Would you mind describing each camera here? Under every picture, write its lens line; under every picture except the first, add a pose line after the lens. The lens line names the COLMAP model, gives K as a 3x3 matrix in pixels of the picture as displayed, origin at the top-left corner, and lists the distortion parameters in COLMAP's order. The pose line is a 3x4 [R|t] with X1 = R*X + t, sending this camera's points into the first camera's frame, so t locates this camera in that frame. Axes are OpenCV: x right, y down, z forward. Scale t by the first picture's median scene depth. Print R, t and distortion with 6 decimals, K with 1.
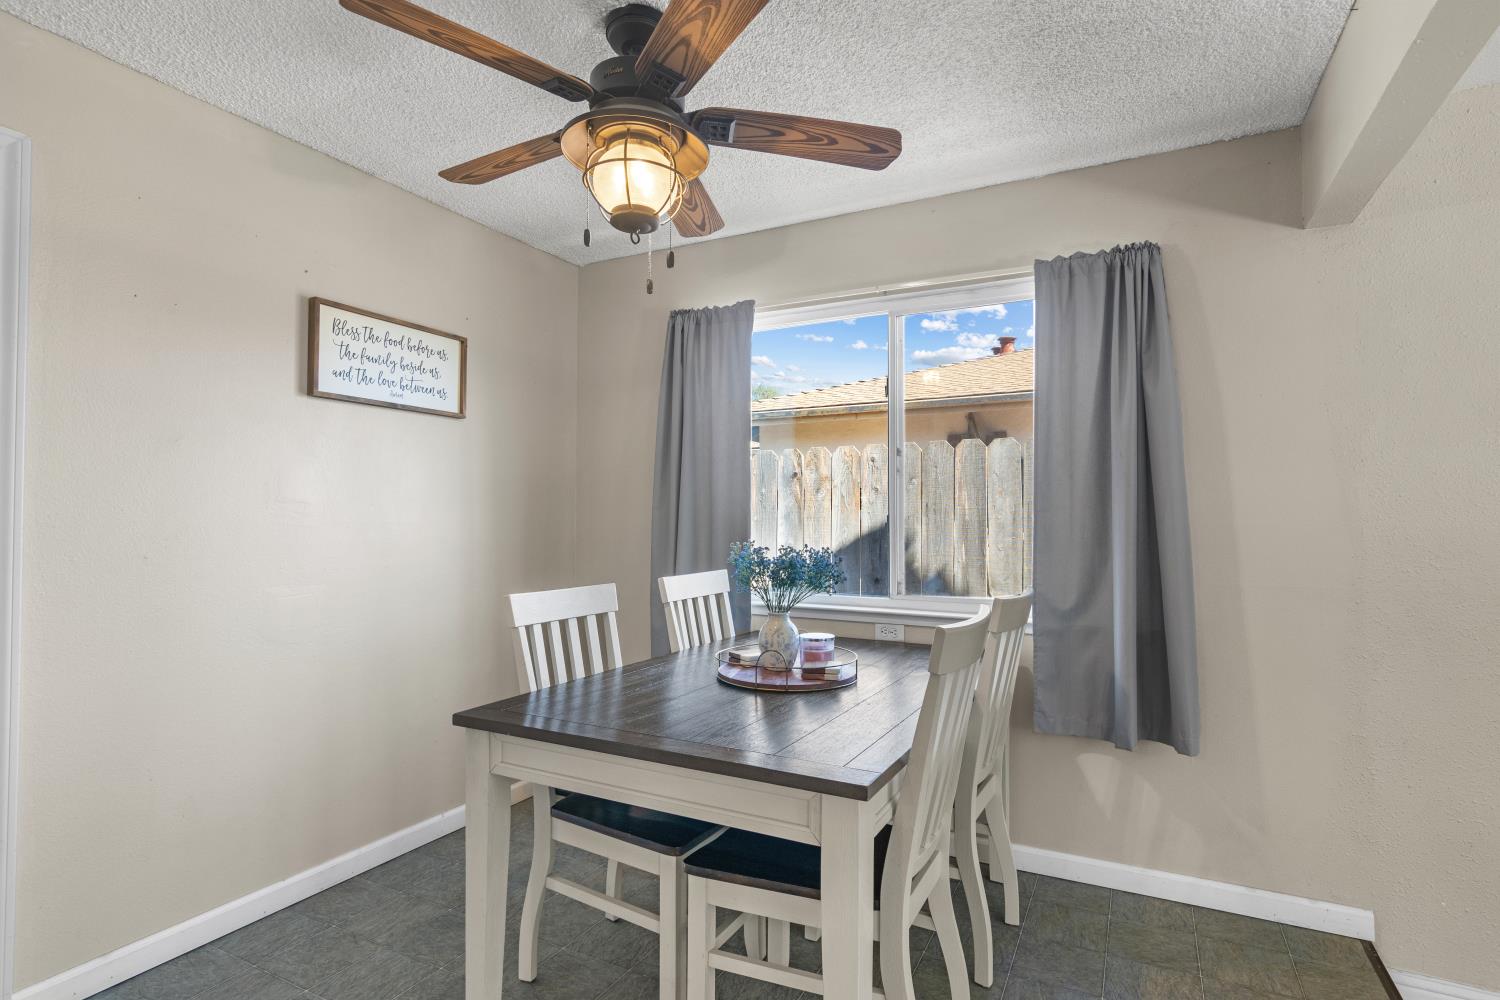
lens RADIAL K [[771.1, 0, 749.6], [0, 771.1, 501.8], [0, 0, 1]] dist [-0.001560, 0.001152]
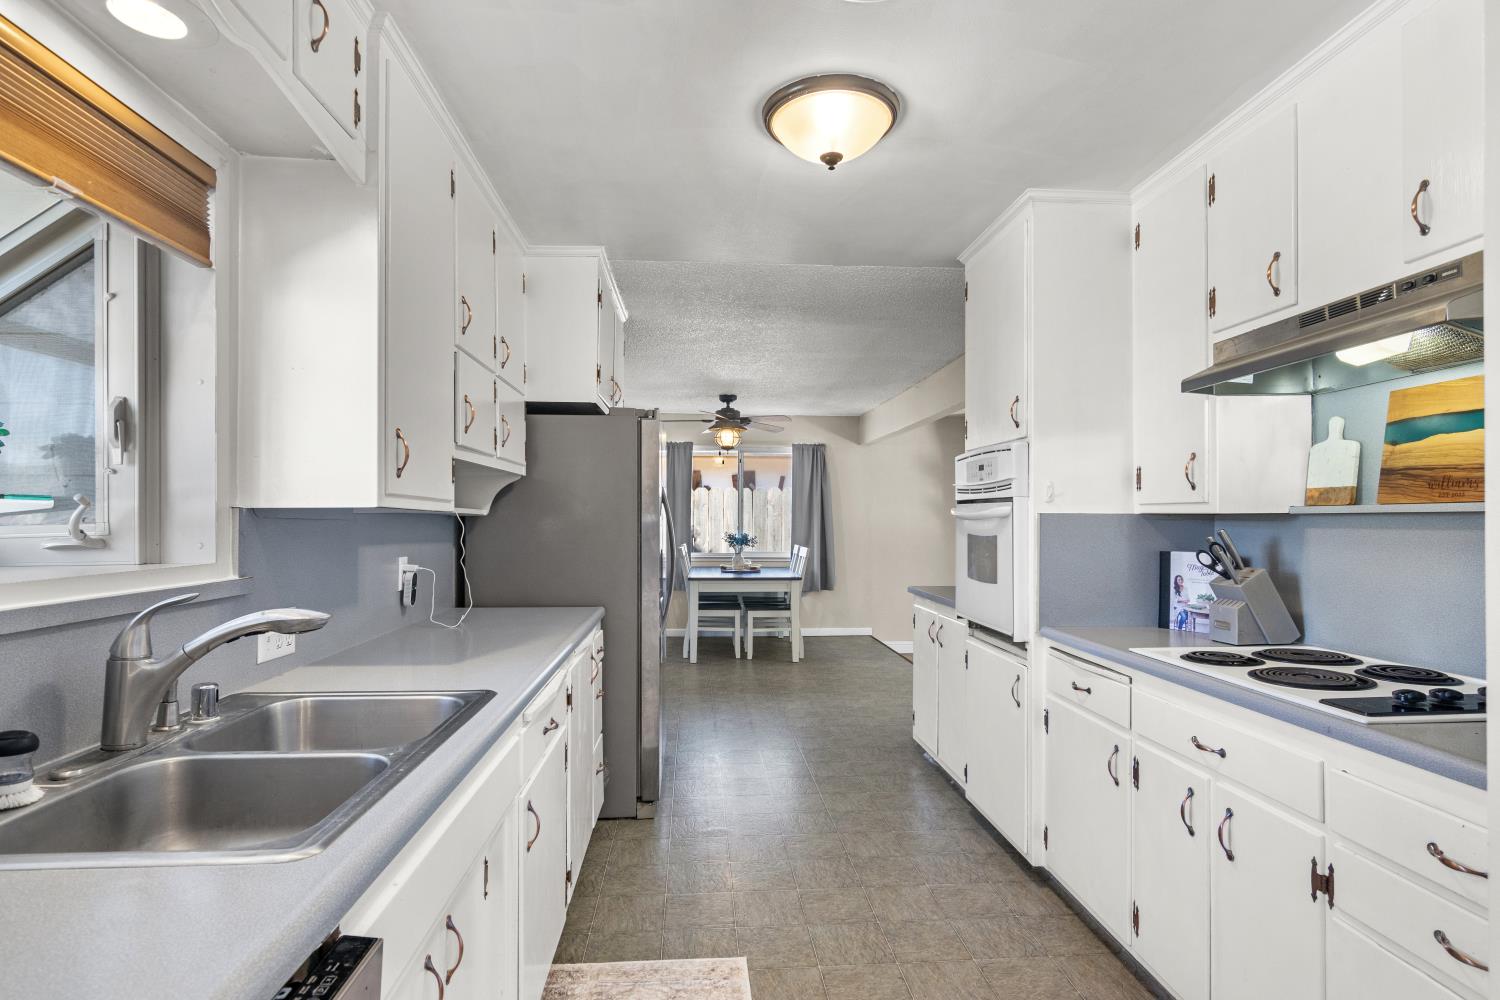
lens RADIAL K [[771.1, 0, 745.1], [0, 771.1, 511.5], [0, 0, 1]] dist [-0.001560, 0.001152]
pose [[0.848714, 0.023130, 0.528346, -1.435141], [-0.031143, 0.999495, 0.006270, -0.048923], [-0.527935, -0.021775, 0.849006, -1.562061]]
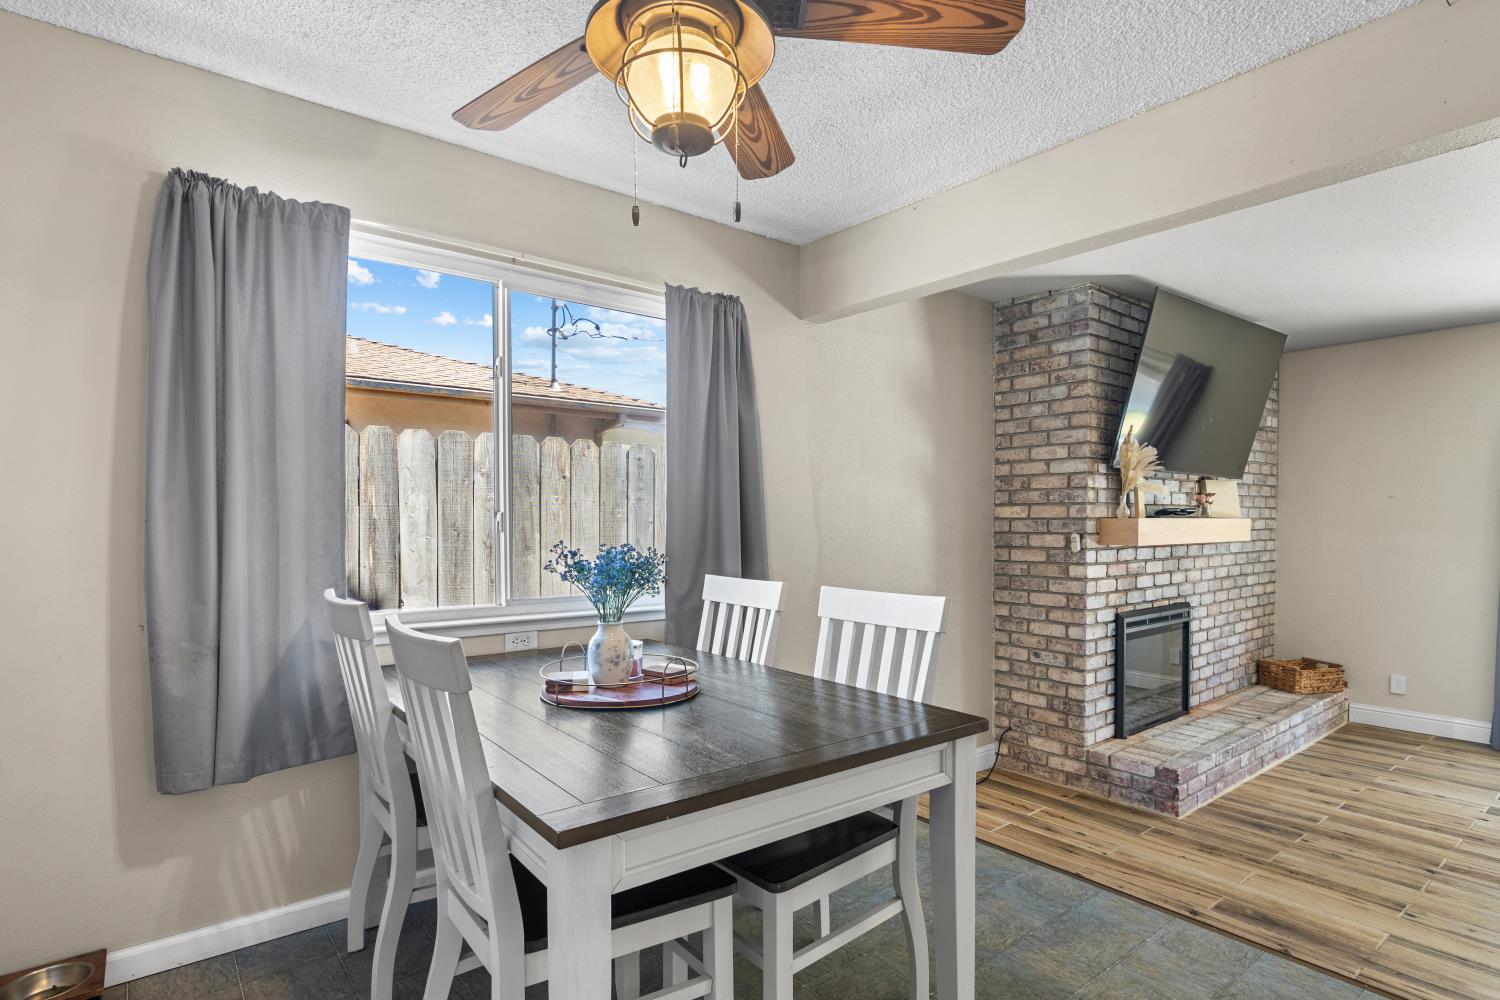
lens RADIAL K [[771.1, 0, 772.3], [0, 771.1, 523.1], [0, 0, 1]] dist [-0.001560, 0.001152]
pose [[0.401814, -0.005112, 0.915707, -0.576806], [-0.017663, 0.999755, 0.013331, 0.015063], [-0.915551, -0.021531, 0.401626, 0.402849]]
